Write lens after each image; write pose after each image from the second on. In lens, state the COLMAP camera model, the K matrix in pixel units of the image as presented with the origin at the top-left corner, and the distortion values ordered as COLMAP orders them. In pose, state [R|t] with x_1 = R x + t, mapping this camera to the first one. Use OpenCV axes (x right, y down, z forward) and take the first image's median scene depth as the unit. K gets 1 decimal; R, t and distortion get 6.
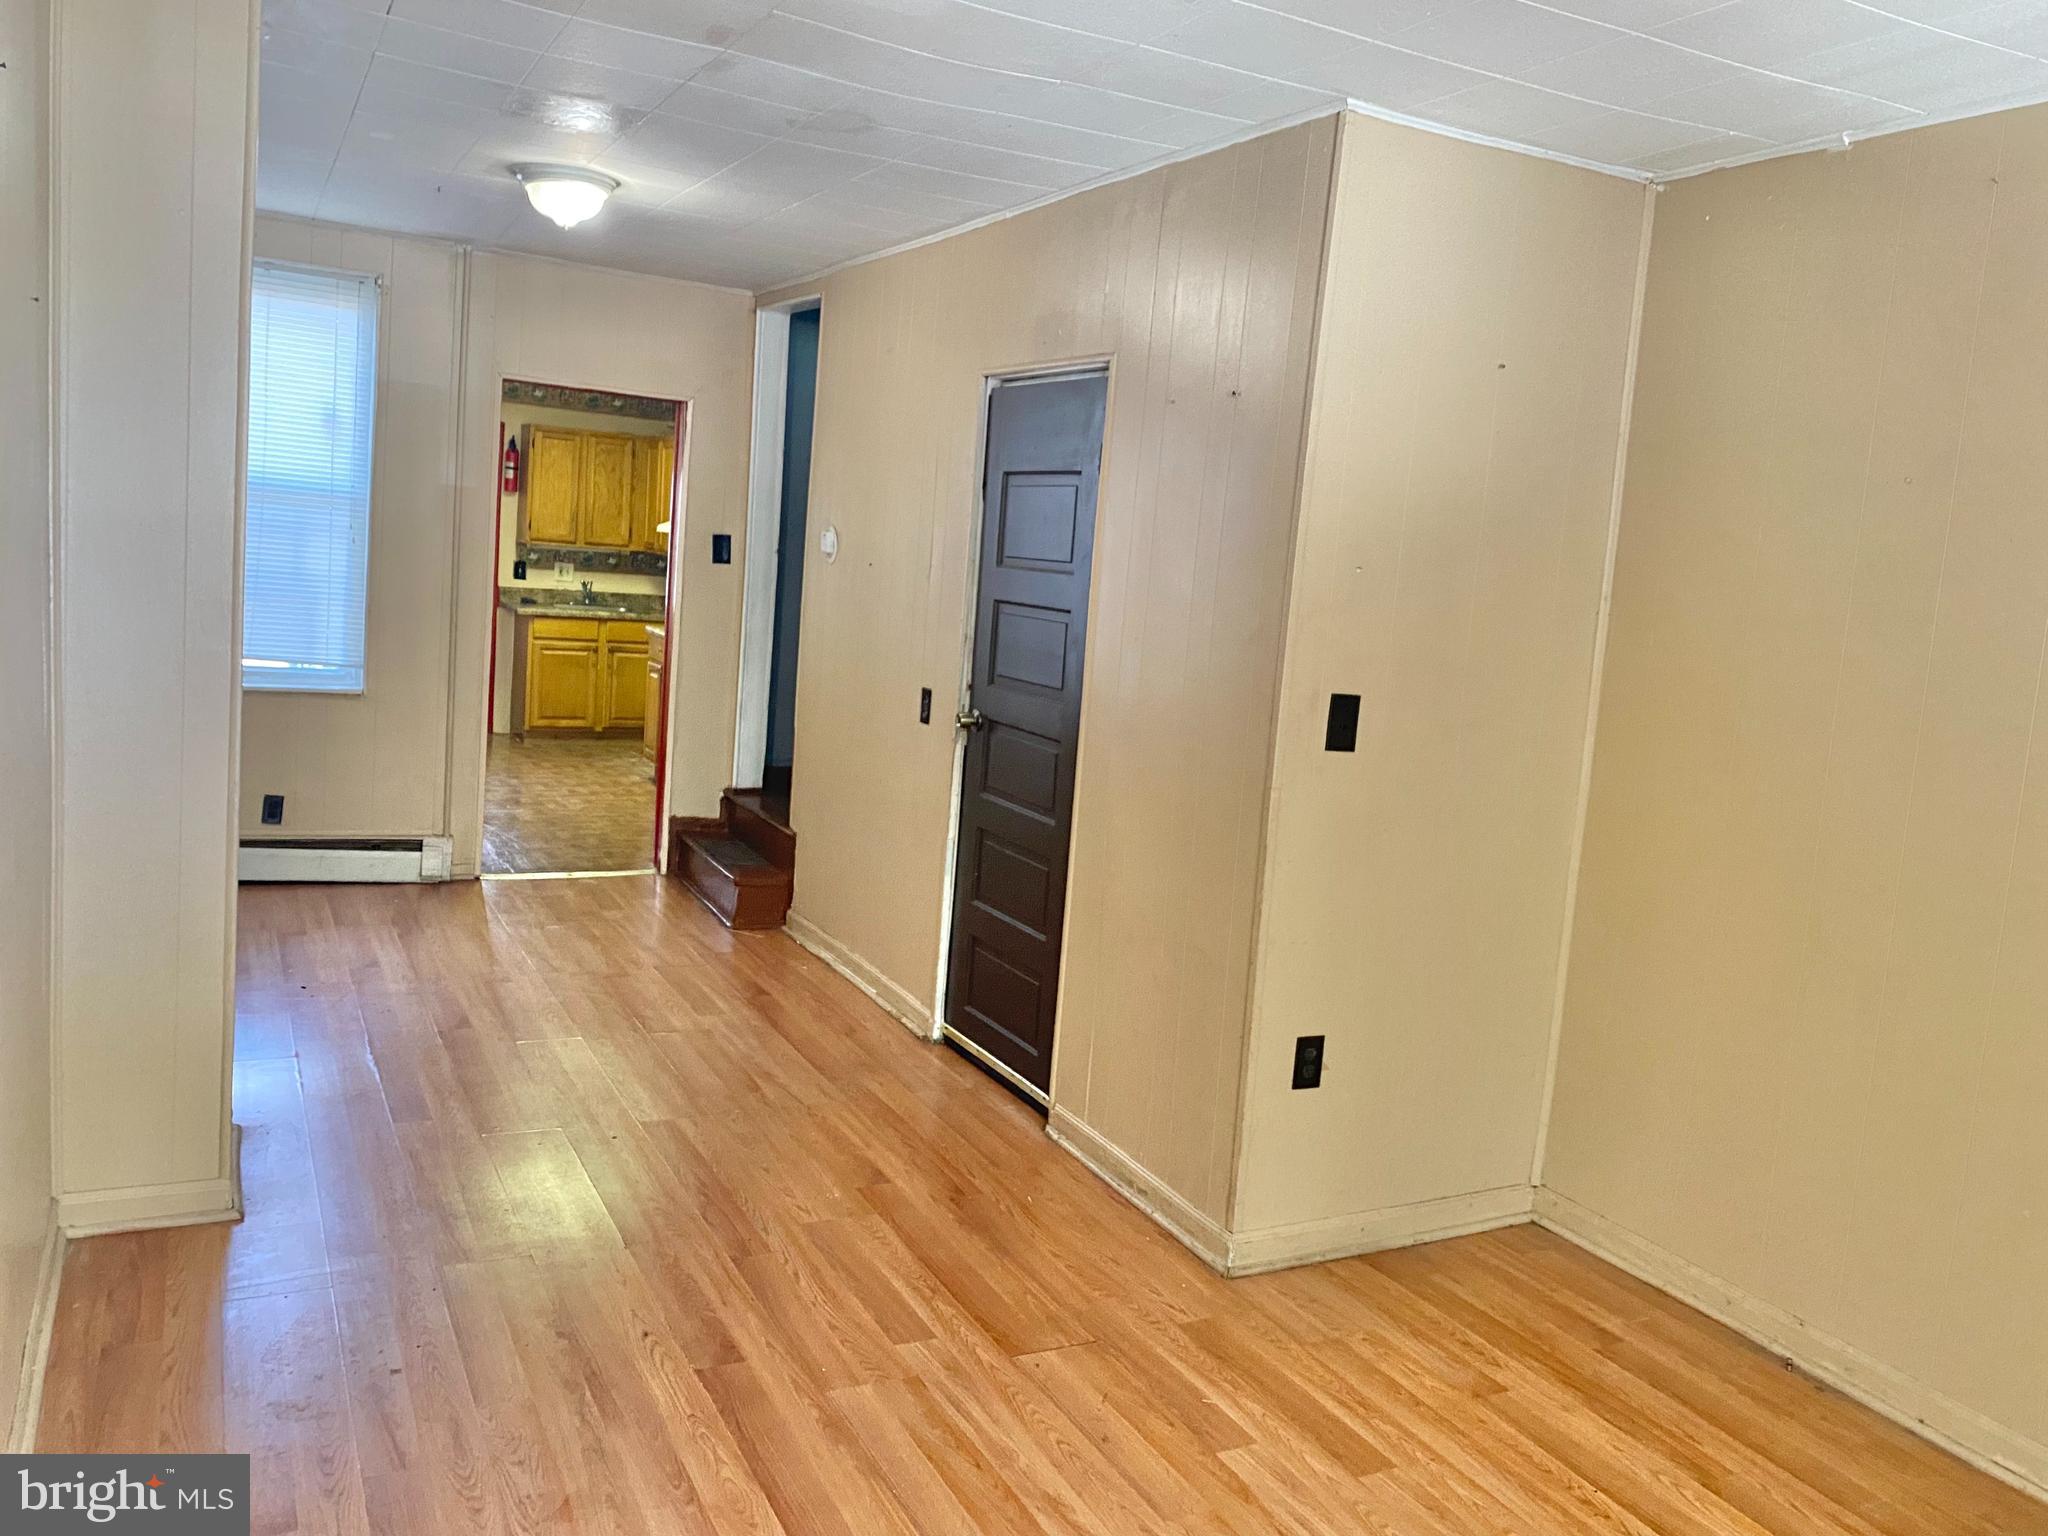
lens RADIAL K [[1595.8, 0, 1002.4], [0, 1595.8, 759.3], [0, 0, 1]] dist [0.038744, -0.024575]
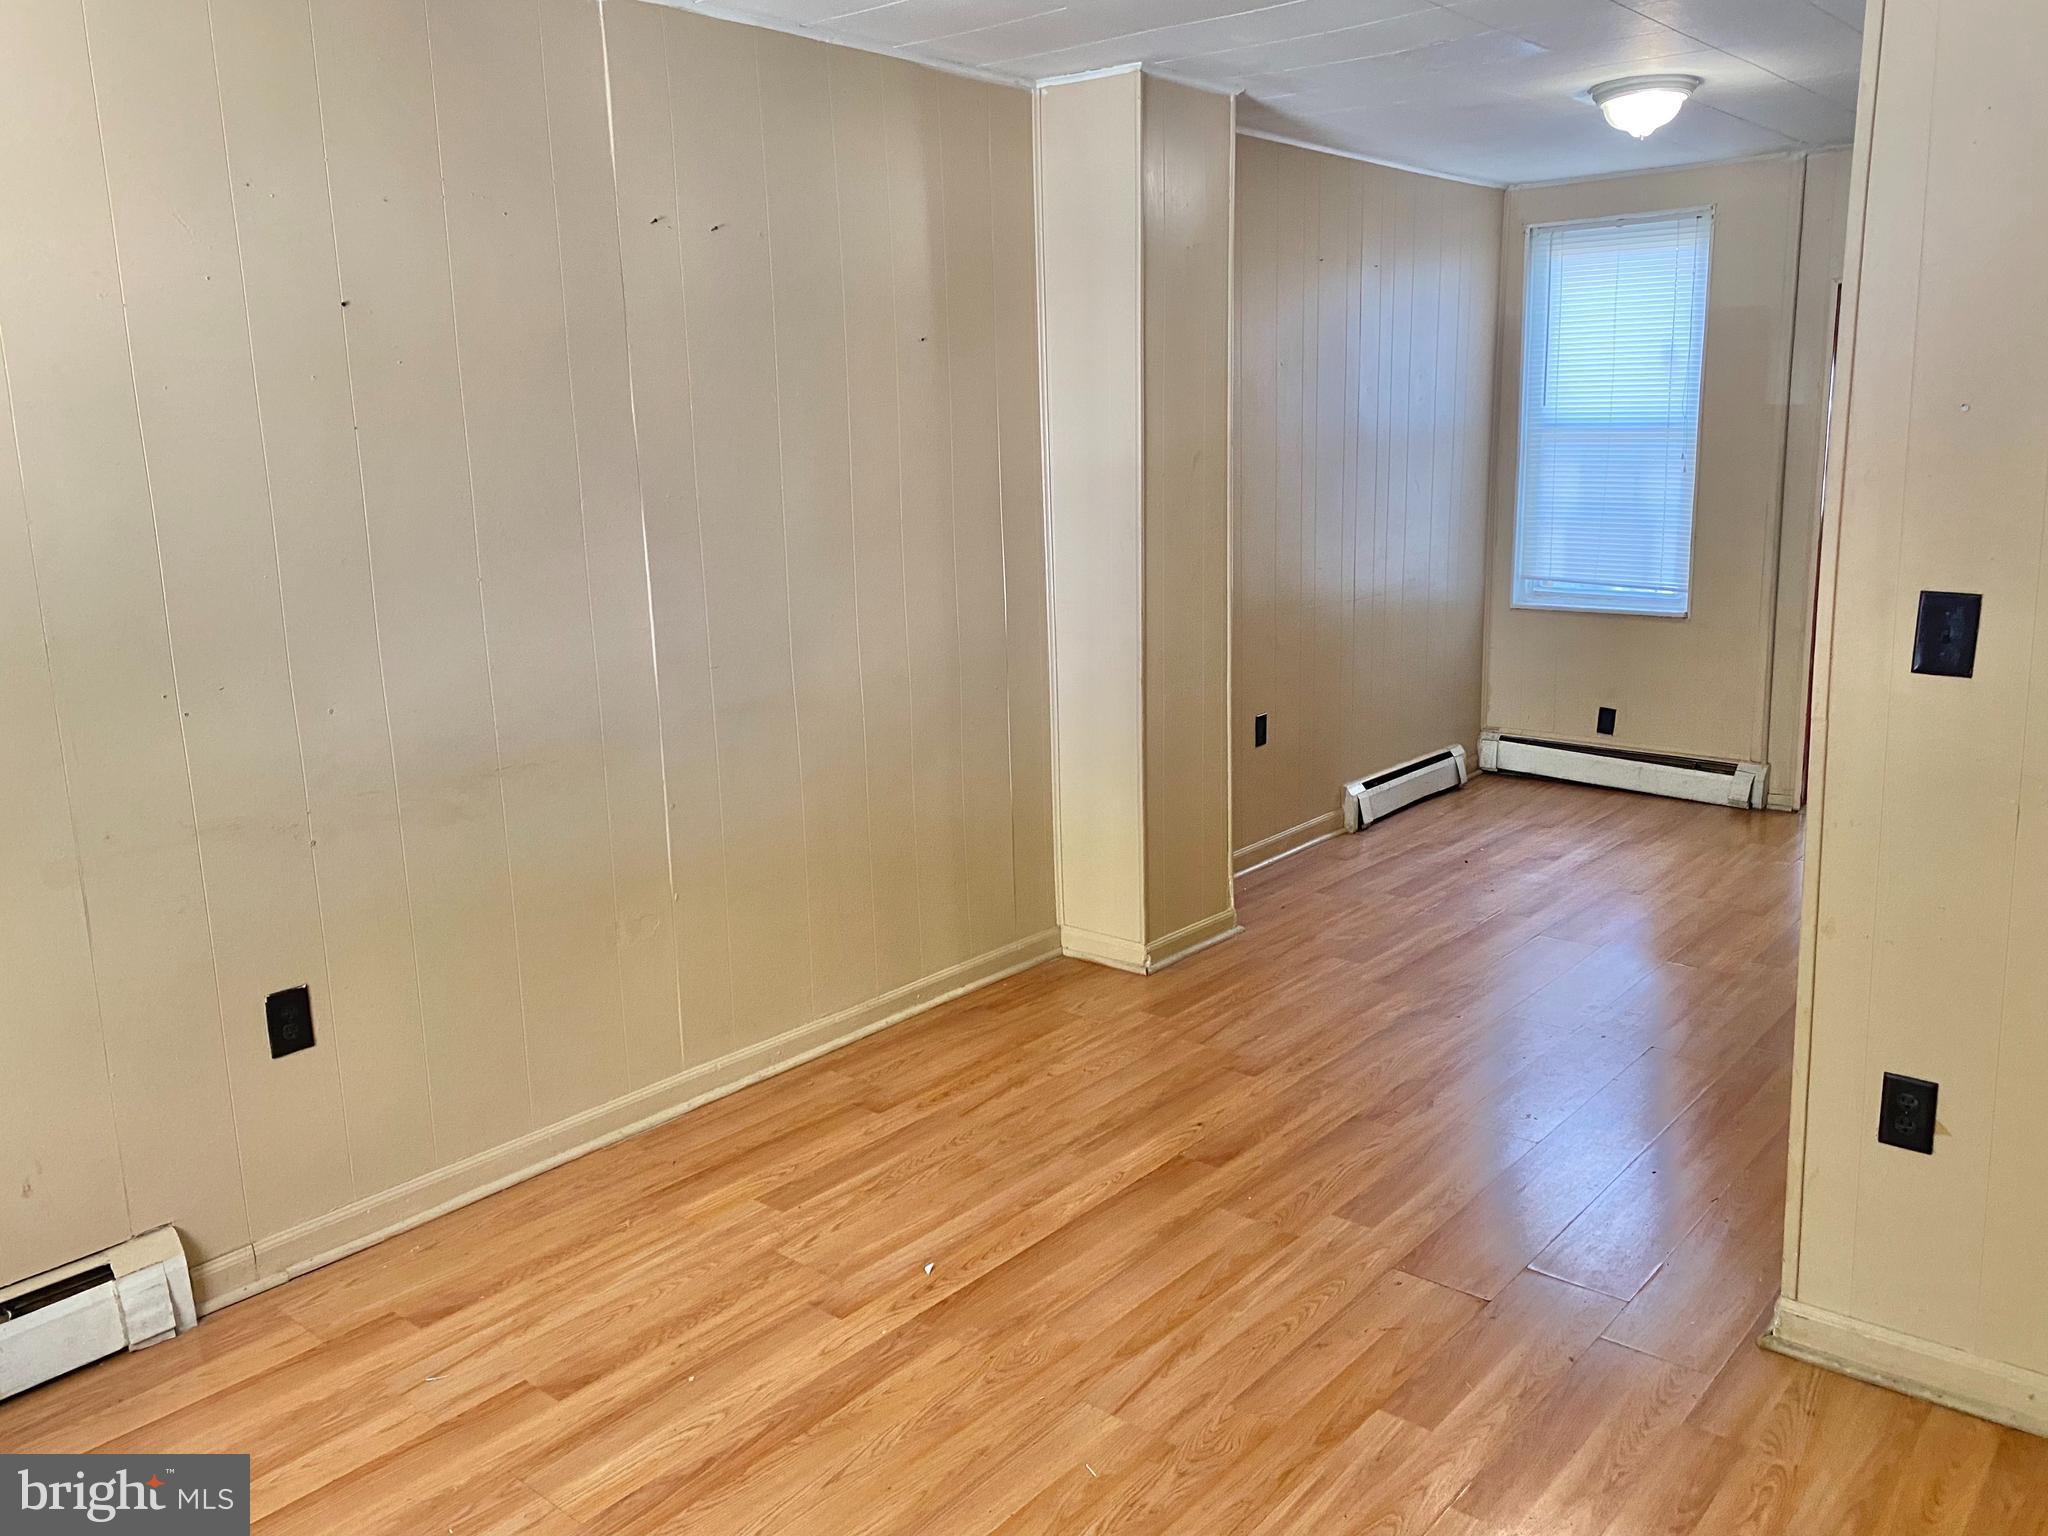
lens RADIAL K [[1574.7, 0, 1024.0], [0, 1574.7, 768.0], [0, 0, 1]] dist [0.028884, -0.013635]
pose [[0.381128, 0.100117, -0.919085, 0.590745], [-0.068803, 0.994434, 0.079794, 0.006228], [0.921959, 0.032824, 0.385895, 0.313741]]
